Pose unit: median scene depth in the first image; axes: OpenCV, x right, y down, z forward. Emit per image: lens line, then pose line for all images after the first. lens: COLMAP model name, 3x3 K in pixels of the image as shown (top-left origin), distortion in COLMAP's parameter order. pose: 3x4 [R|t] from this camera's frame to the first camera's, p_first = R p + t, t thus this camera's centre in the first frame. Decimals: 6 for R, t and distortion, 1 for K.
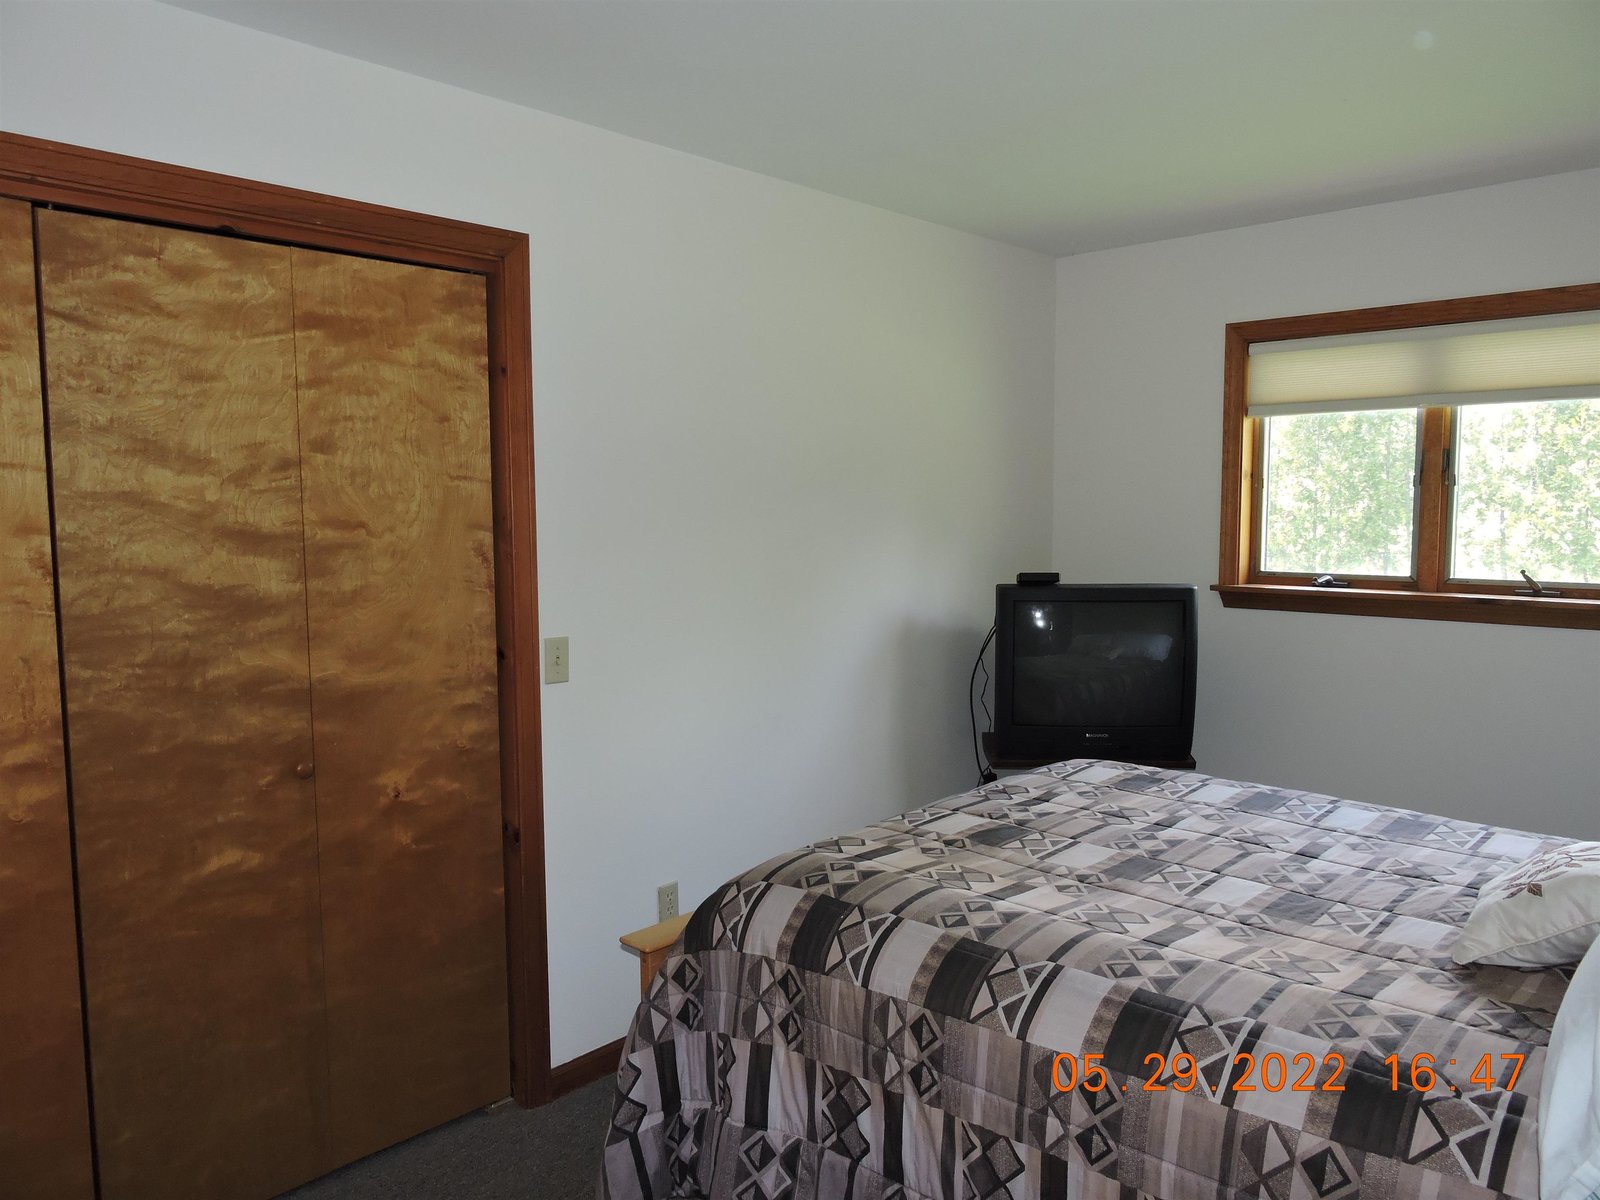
lens RADIAL K [[1136.7, 0, 804.3], [0, 1136.7, 607.3], [0, 0, 1]] dist [0.004943, -0.011518]
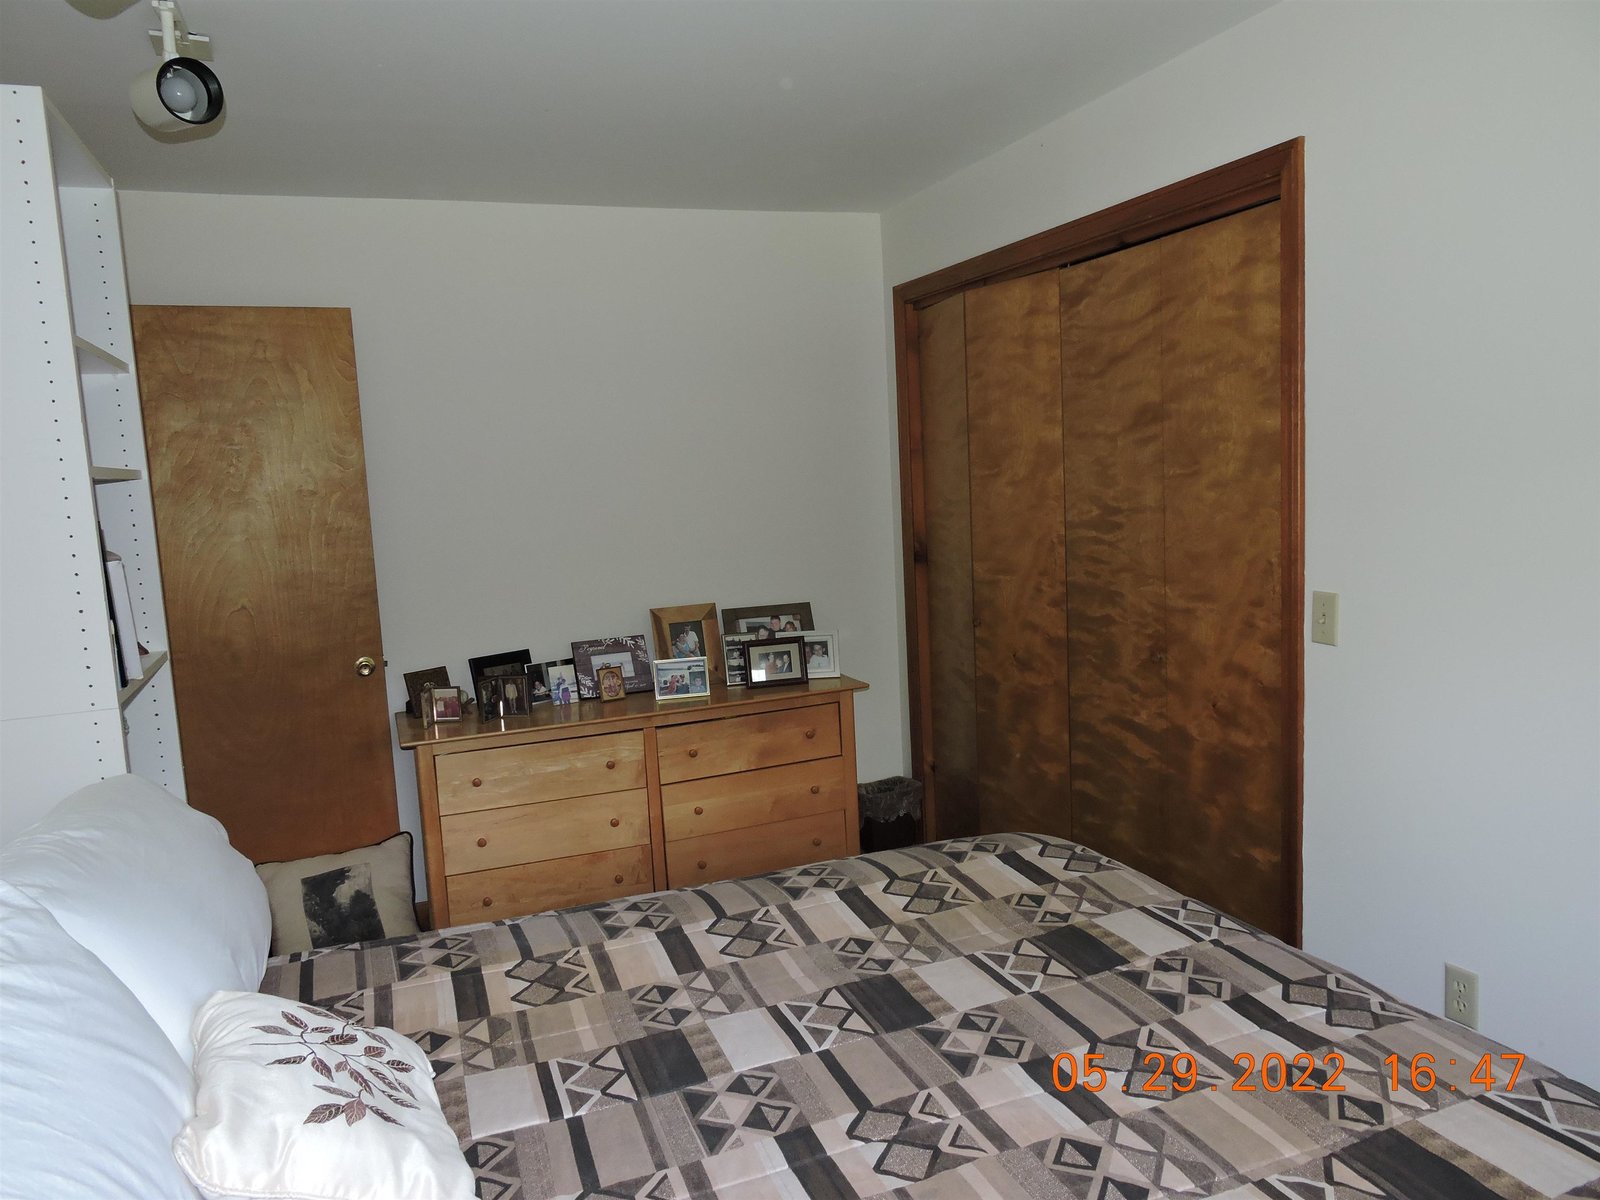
lens RADIAL K [[1136.7, 0, 804.3], [0, 1136.7, 607.3], [0, 0, 1]] dist [0.004943, -0.011518]
pose [[-0.430431, 0.139198, -0.891826, 0.793925], [-0.030783, 0.985199, 0.168628, -0.104896], [0.902099, 0.100036, -0.419775, 1.089615]]
